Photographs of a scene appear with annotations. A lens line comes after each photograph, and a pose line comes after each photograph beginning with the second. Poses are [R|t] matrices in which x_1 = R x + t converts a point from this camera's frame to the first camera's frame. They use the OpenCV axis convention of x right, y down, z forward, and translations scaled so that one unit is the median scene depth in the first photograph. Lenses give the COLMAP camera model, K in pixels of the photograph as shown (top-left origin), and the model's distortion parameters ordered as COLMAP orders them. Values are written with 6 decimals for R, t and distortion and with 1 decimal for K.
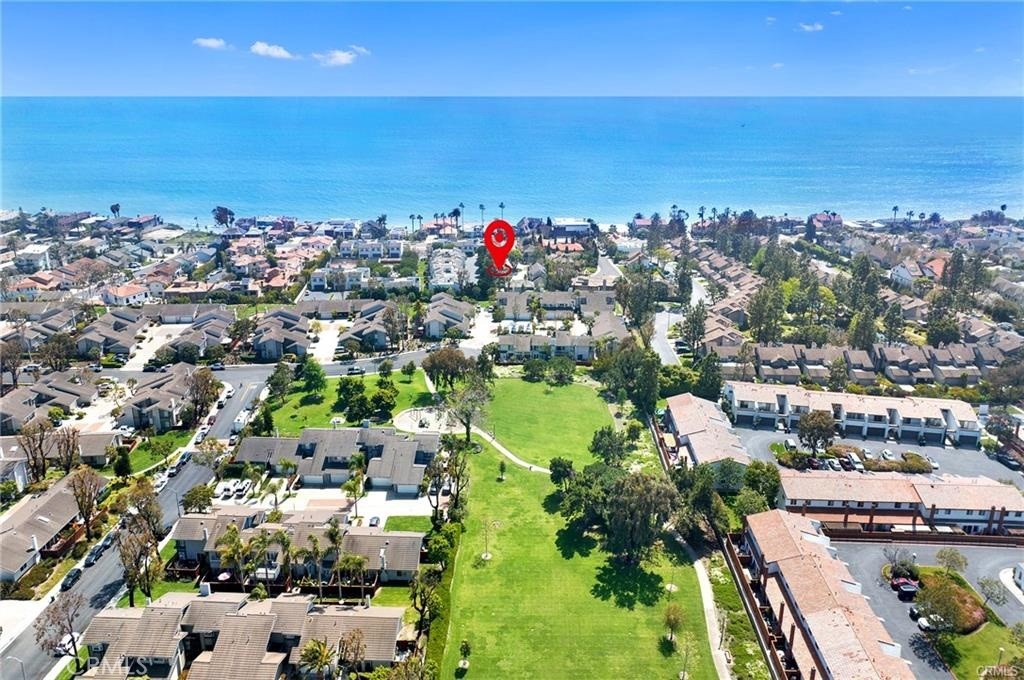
lens RADIAL K [[722.2, 0, 512.0], [0, 722.2, 340.0], [0, 0, 1]] dist [-0.001063, 0.001402]
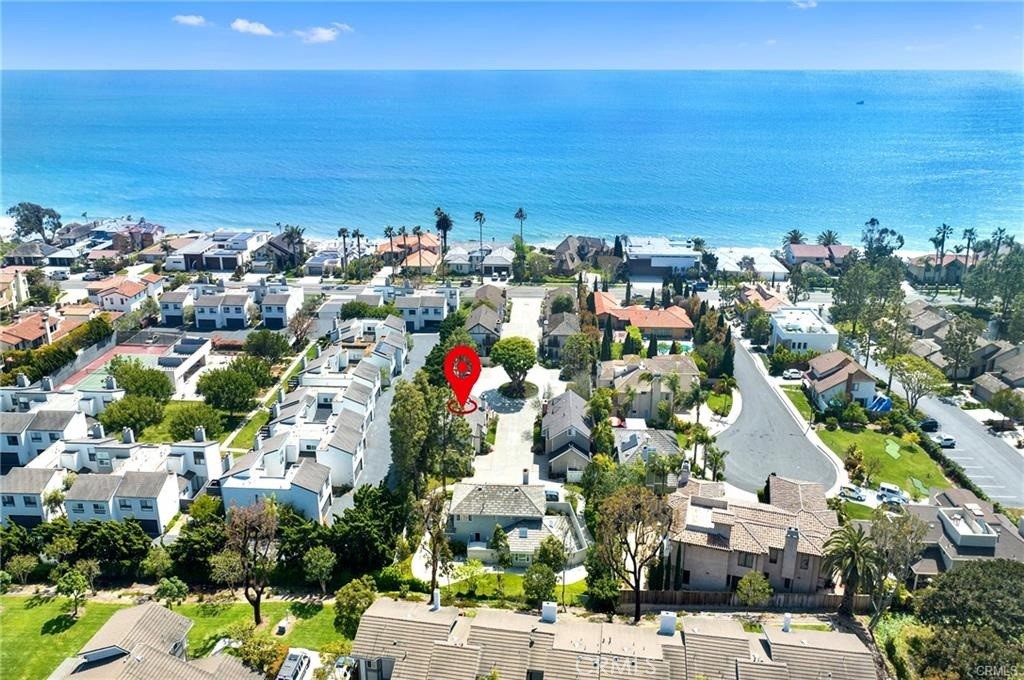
lens RADIAL K [[722.2, 0, 512.0], [0, 722.2, 340.0], [0, 0, 1]] dist [-0.001063, 0.001402]
pose [[0.994268, 0.039272, -0.099438, 0.030753], [-0.037411, 0.999089, 0.020516, -0.107592], [0.100153, -0.016679, 0.994832, 0.494240]]
